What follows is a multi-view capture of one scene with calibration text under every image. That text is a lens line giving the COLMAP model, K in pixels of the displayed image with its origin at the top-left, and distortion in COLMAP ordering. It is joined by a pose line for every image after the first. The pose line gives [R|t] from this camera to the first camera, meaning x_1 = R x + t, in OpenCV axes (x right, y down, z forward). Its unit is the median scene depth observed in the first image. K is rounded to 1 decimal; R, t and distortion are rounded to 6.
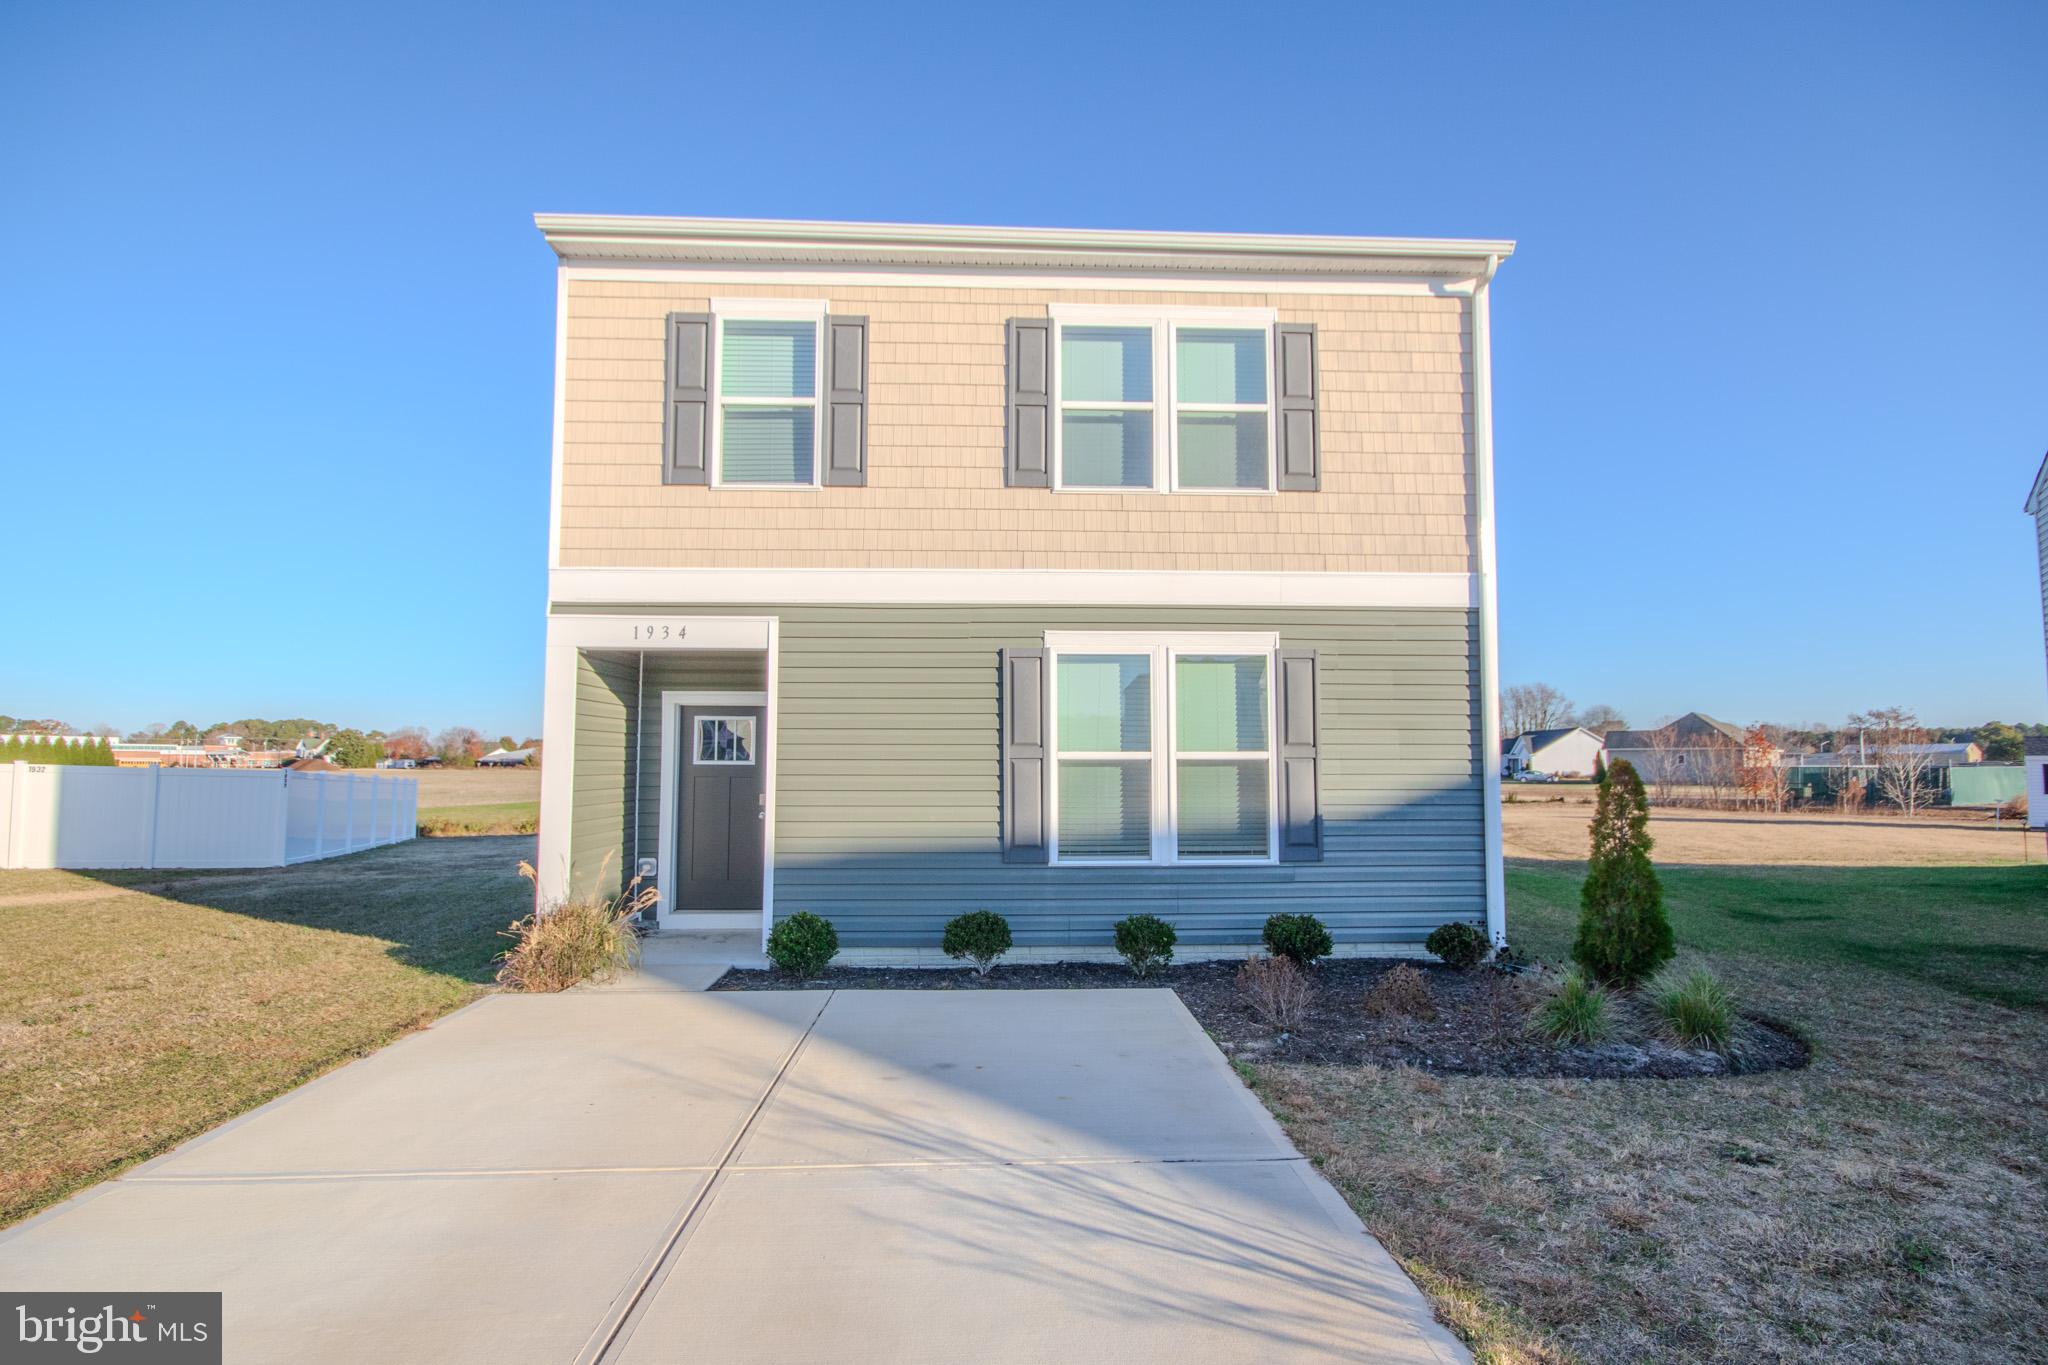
lens RADIAL K [[953.5, 0, 1025.1], [0, 953.5, 706.3], [0, 0, 1]] dist [-0.003580, -0.000887]
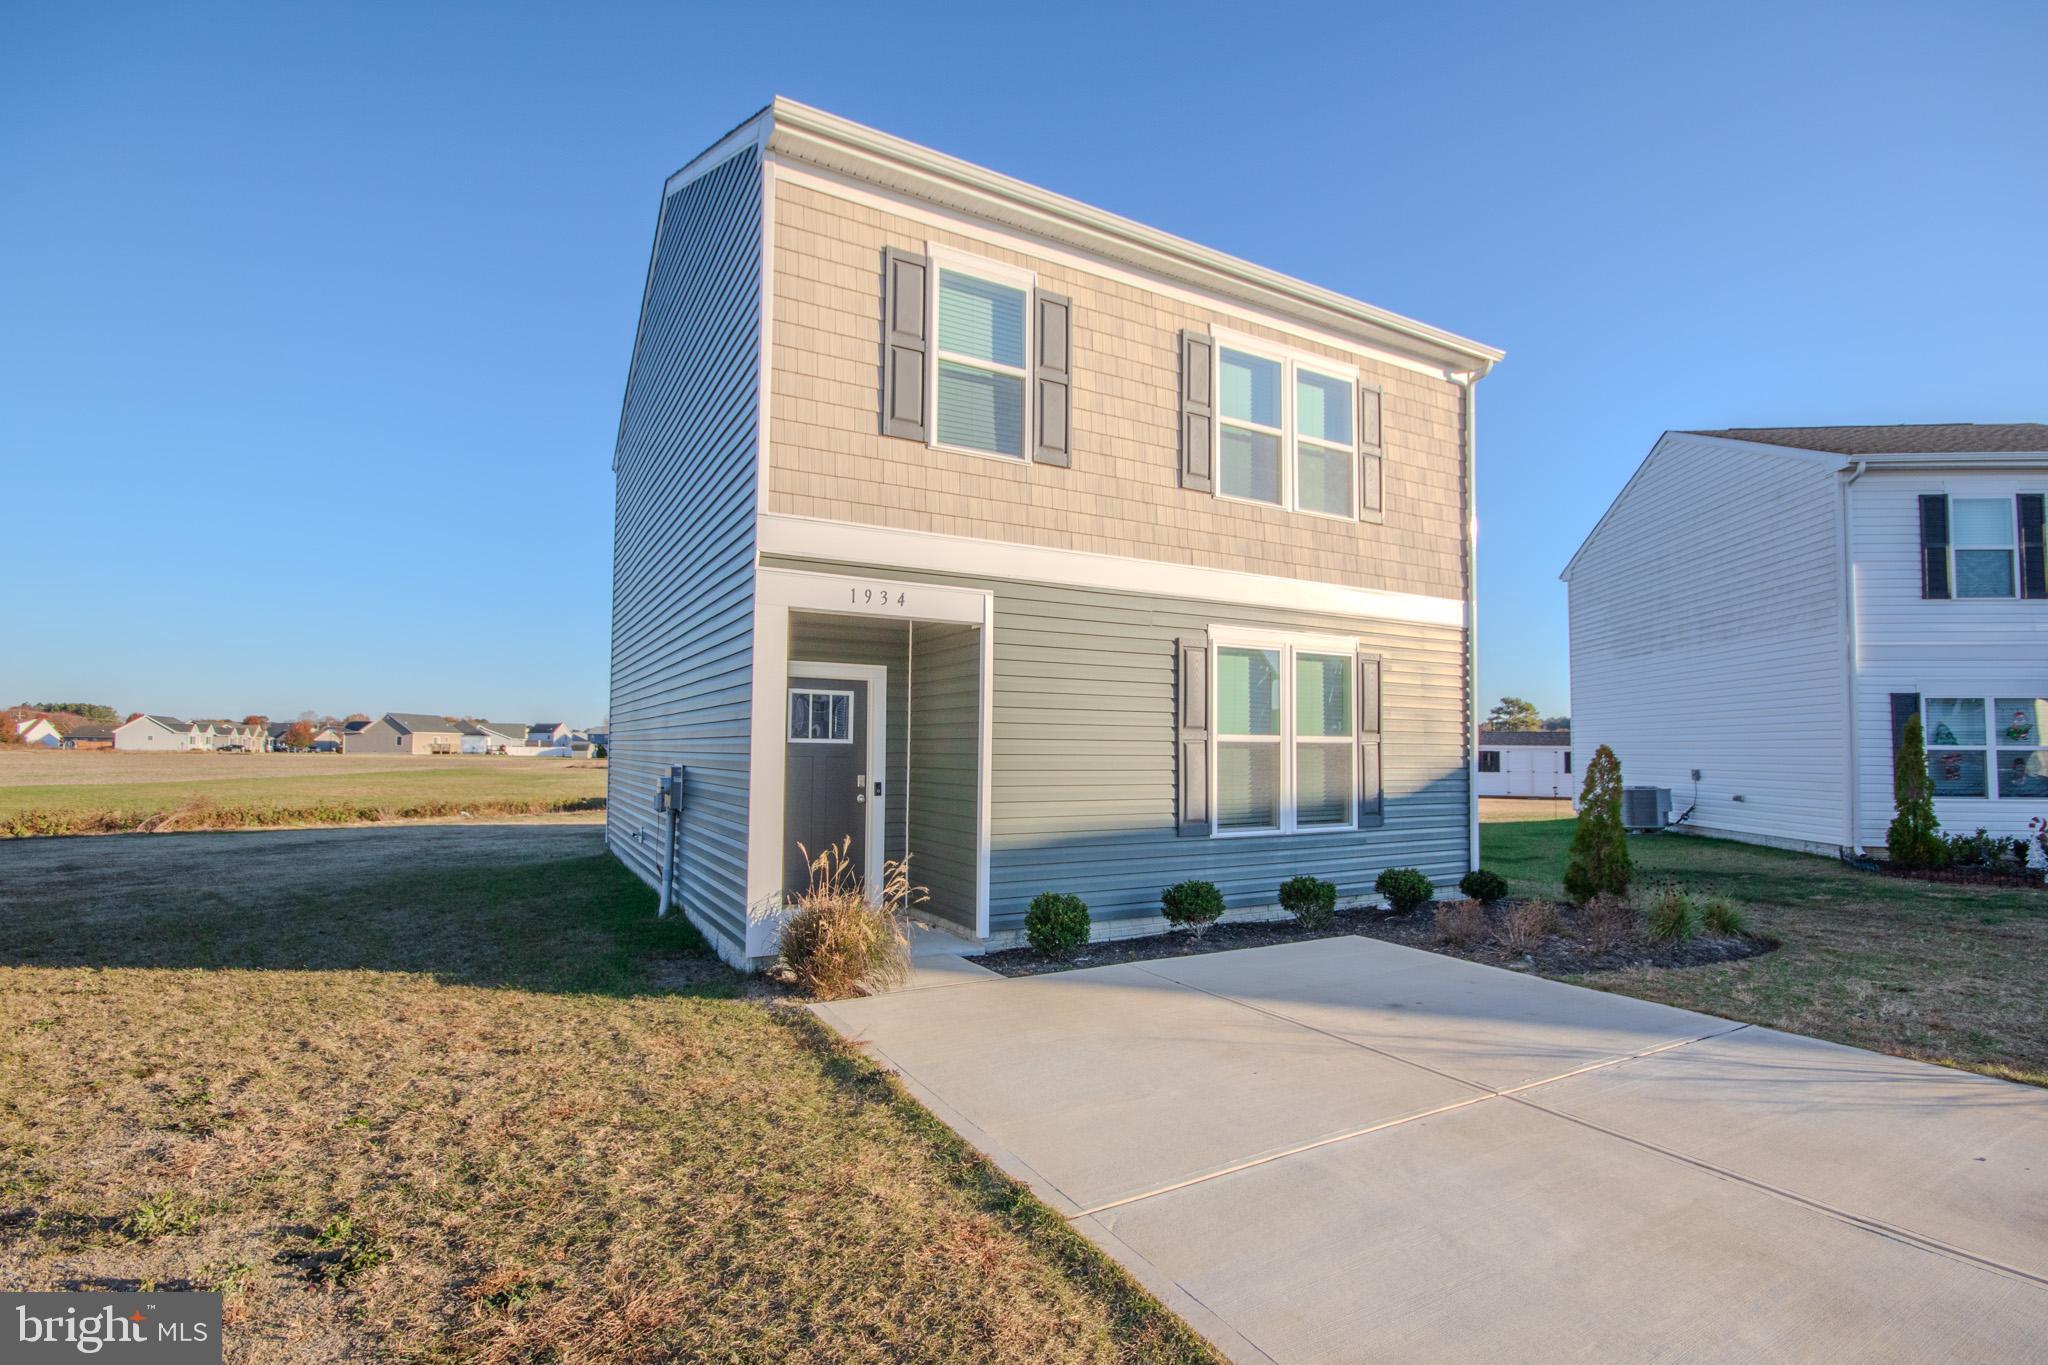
lens RADIAL K [[953.5, 0, 1025.1], [0, 953.5, 706.3], [0, 0, 1]] dist [-0.003580, -0.000887]
pose [[0.888283, 0.028137, 0.458433, -0.663992], [-0.036364, 0.999297, 0.009129, 0.012786], [-0.457854, -0.024779, 0.888682, 0.120552]]
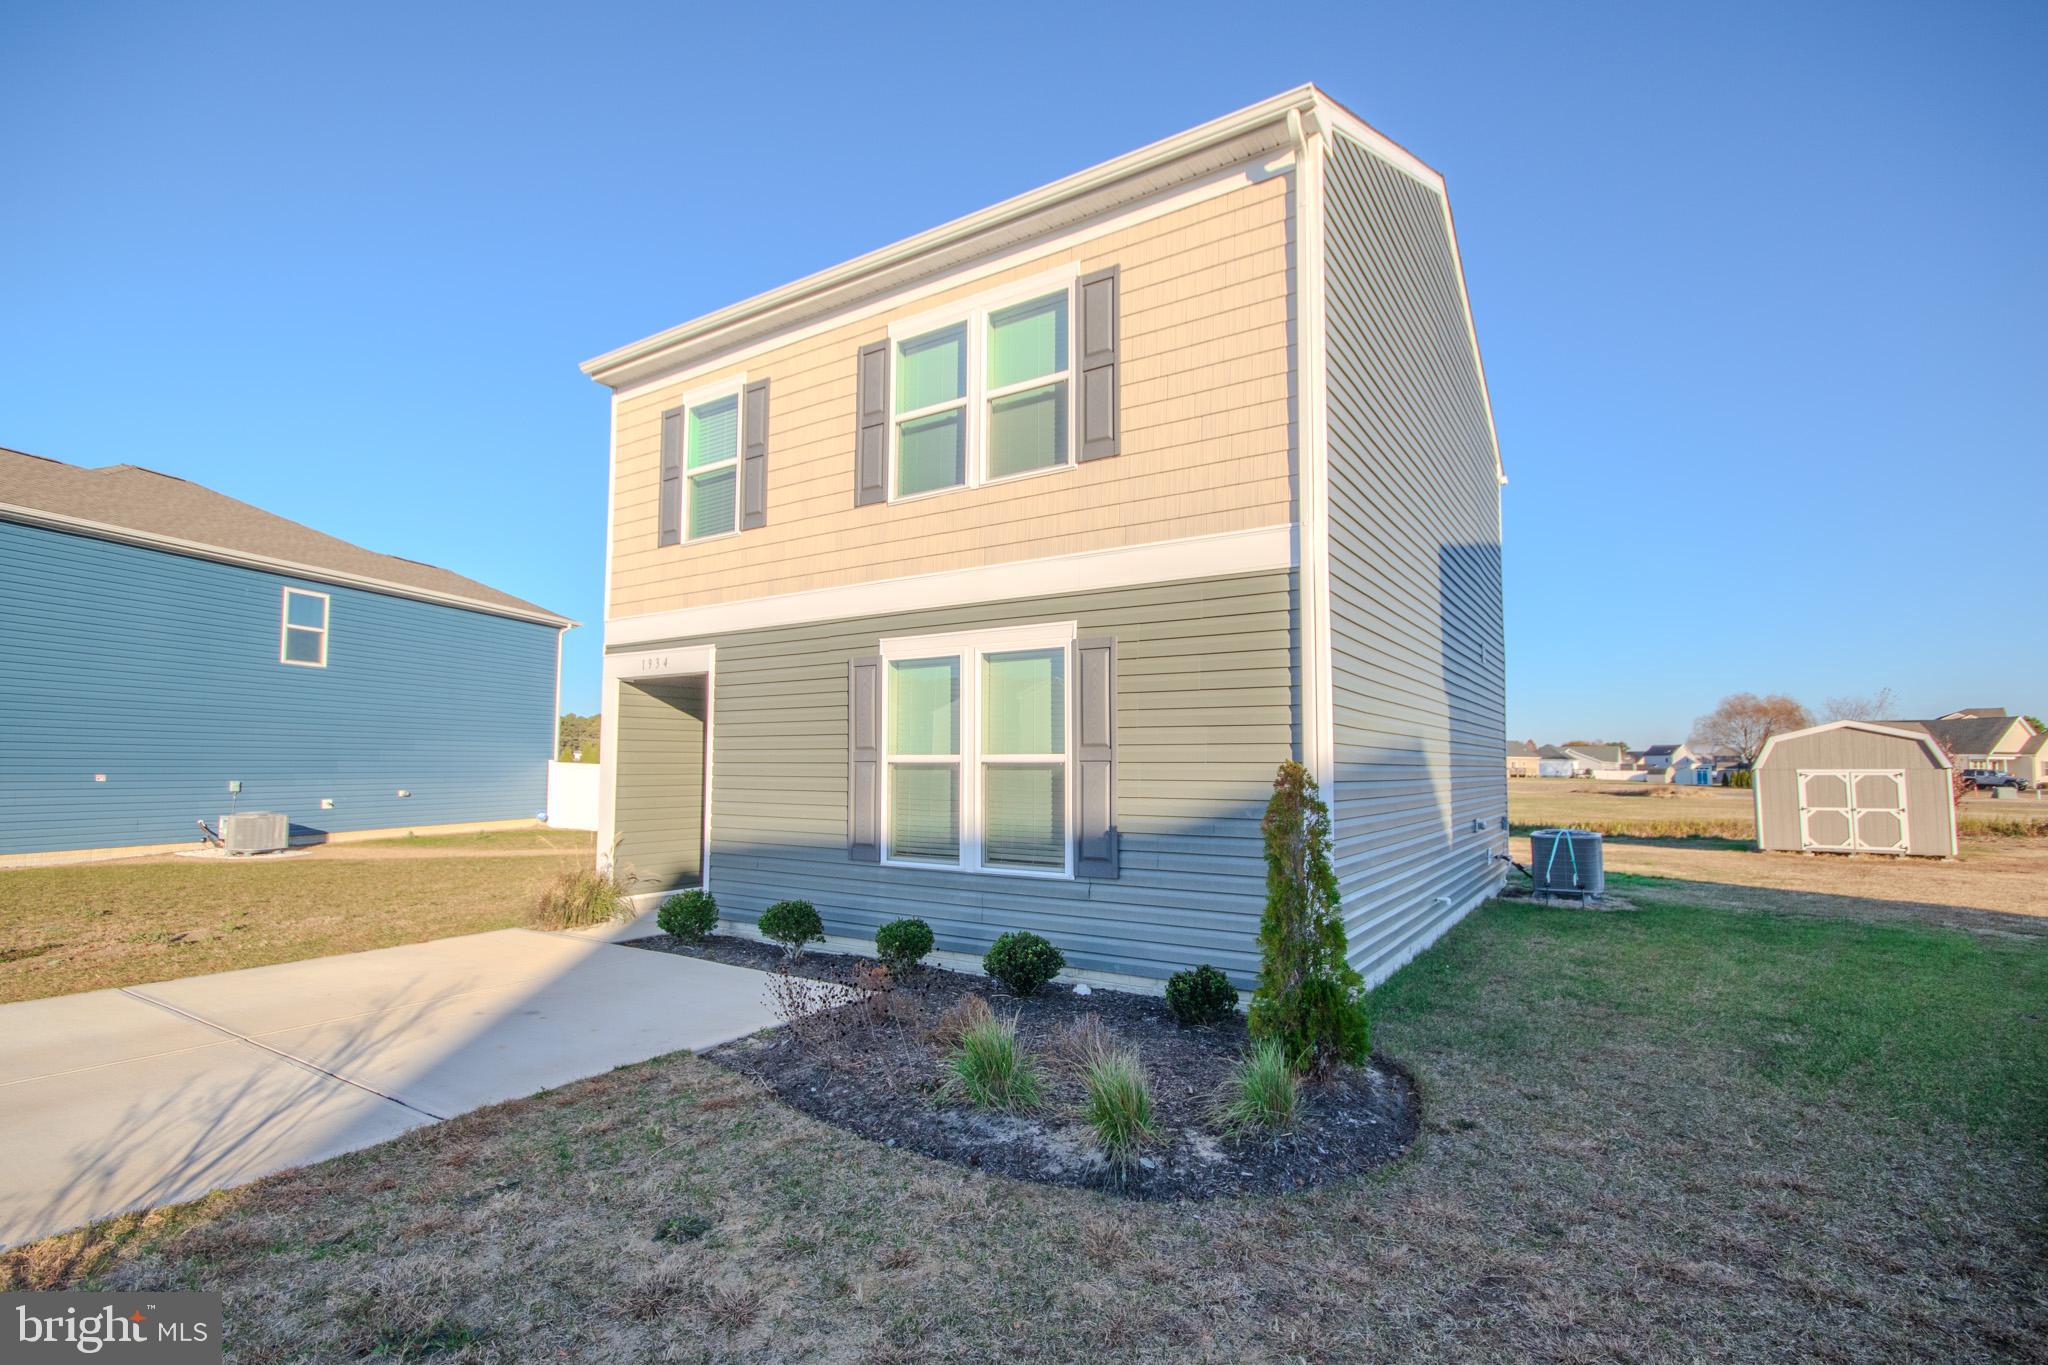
lens RADIAL K [[953.5, 0, 1025.1], [0, 953.5, 706.3], [0, 0, 1]] dist [-0.003580, -0.000887]
pose [[0.814971, -0.034703, -0.578462, 0.748679], [0.032814, 0.999367, -0.013723, 0.013513], [0.578572, -0.007798, 0.815594, 0.240754]]
